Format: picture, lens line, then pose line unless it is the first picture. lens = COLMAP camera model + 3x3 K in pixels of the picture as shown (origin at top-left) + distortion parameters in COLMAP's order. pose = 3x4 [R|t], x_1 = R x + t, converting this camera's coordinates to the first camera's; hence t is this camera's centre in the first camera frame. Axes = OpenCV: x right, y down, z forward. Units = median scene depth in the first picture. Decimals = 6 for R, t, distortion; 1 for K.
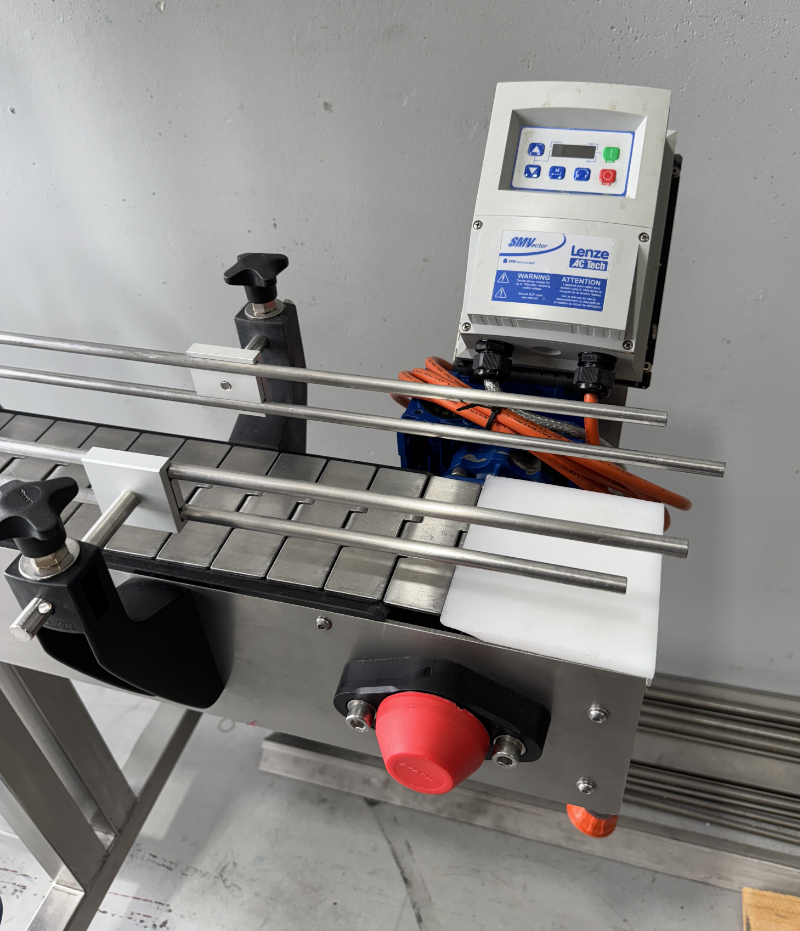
lens RADIAL K [[799.4, 0, 384.9], [0, 799.4, 420.2], [0, 0, 1]] dist [0.044295, -0.001290]
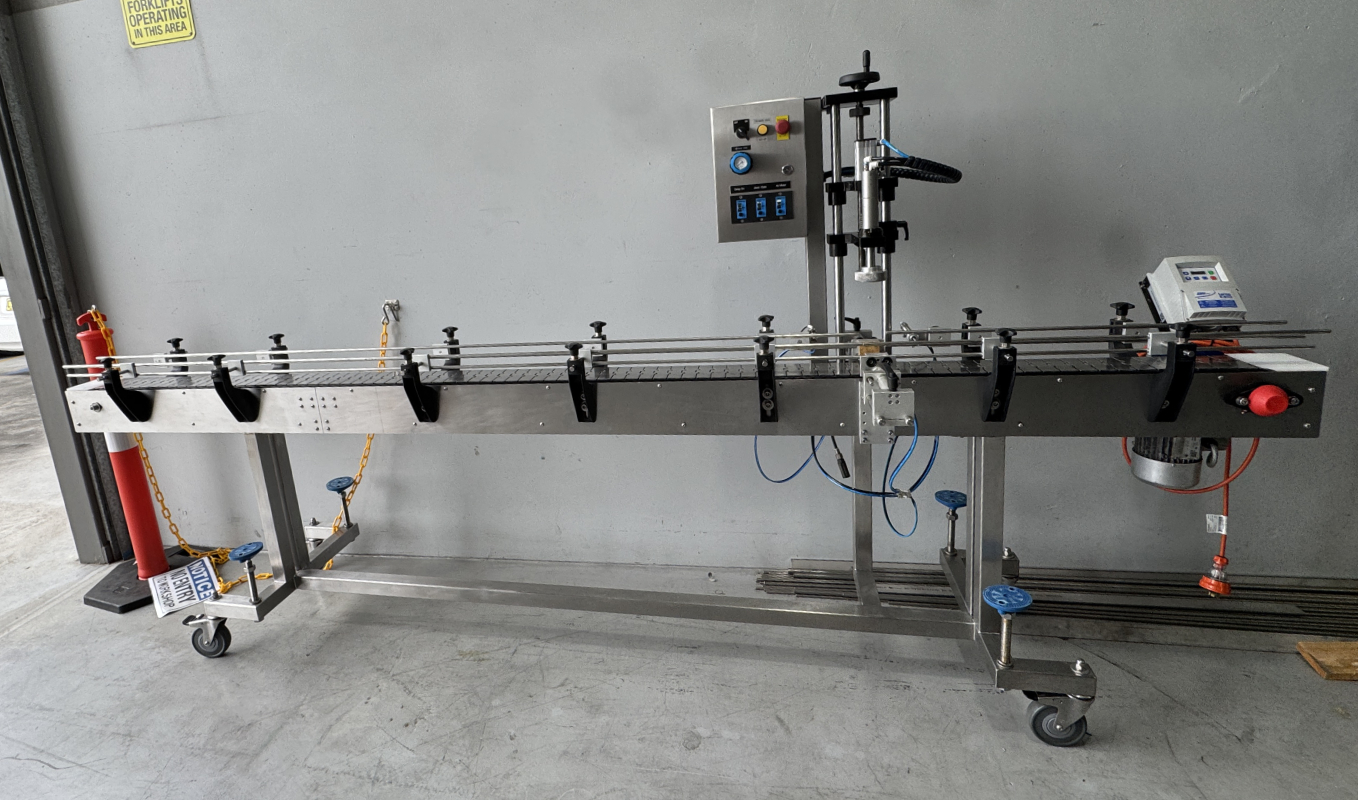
lens RADIAL K [[728.9, 0, 586.2], [0, 728.9, 346.3], [0, 0, 1]] dist [-0.010020, 0.006971]
pose [[0.997016, -0.042708, 0.064309, -2.645657], [0.065939, 0.904333, -0.421704, 1.117341], [-0.040146, 0.424686, 0.904450, -1.624215]]
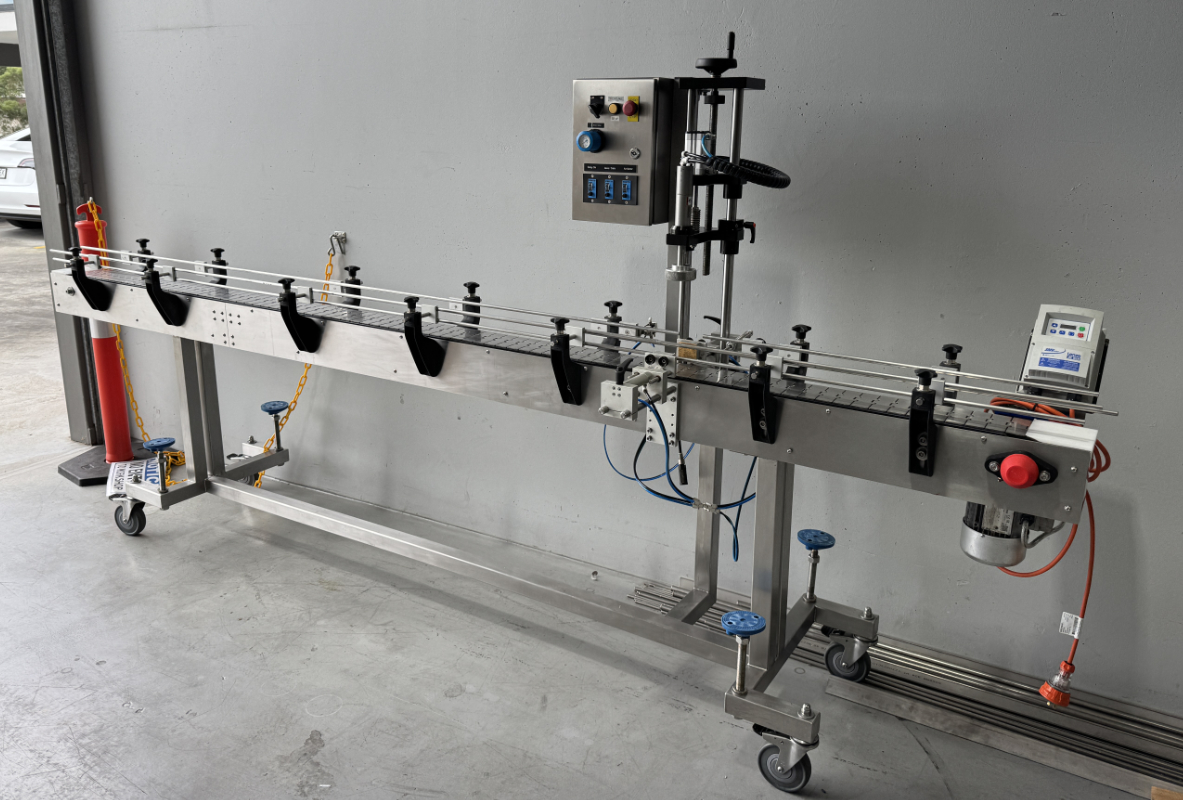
lens RADIAL K [[933.6, 0, 585.0], [0, 933.6, 398.6], [0, 0, 1]] dist [0.075673, -0.032794]
pose [[0.970254, 0.141990, -0.196075, -0.786560], [-0.203621, 0.916723, -0.343740, 1.504524], [0.130938, 0.373440, 0.918367, -2.408154]]
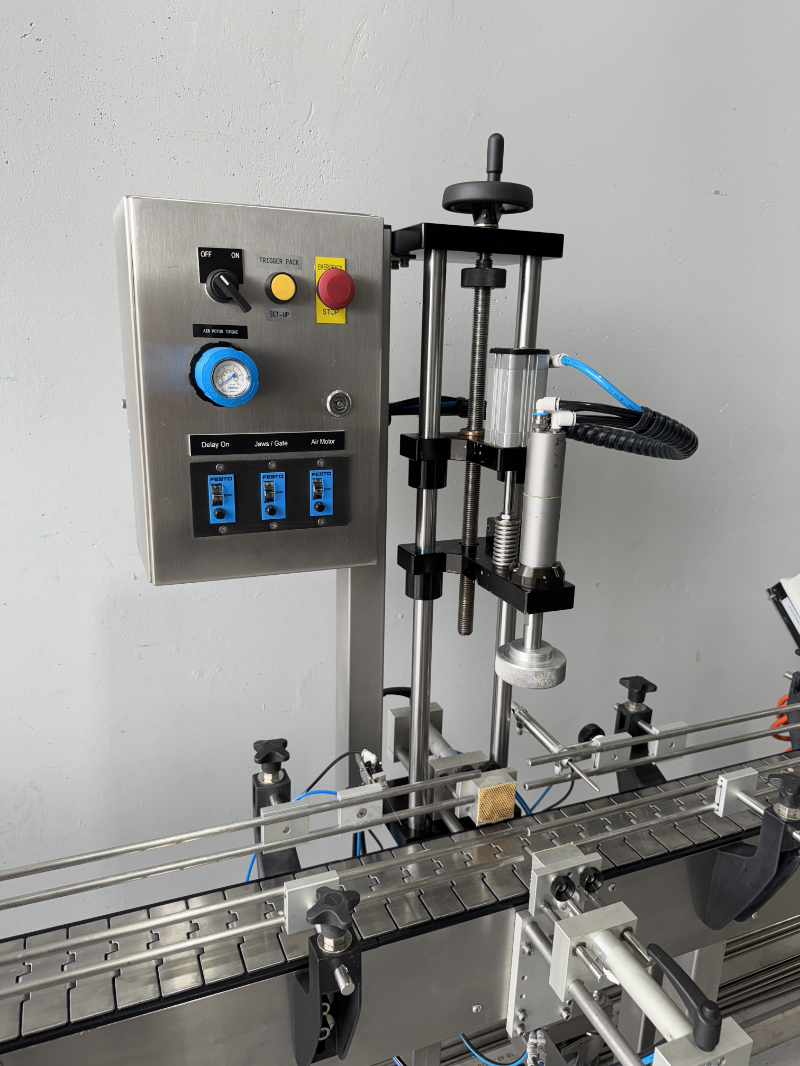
lens RADIAL K [[759.8, 0, 393.8], [0, 759.8, 528.7], [0, 0, 1]] dist [0.023052, -0.046767]
pose [[0.765565, -0.084733, 0.637755, -2.289237], [0.330063, 0.902621, -0.276286, -0.305933], [-0.552240, 0.422014, 0.718982, 0.033187]]
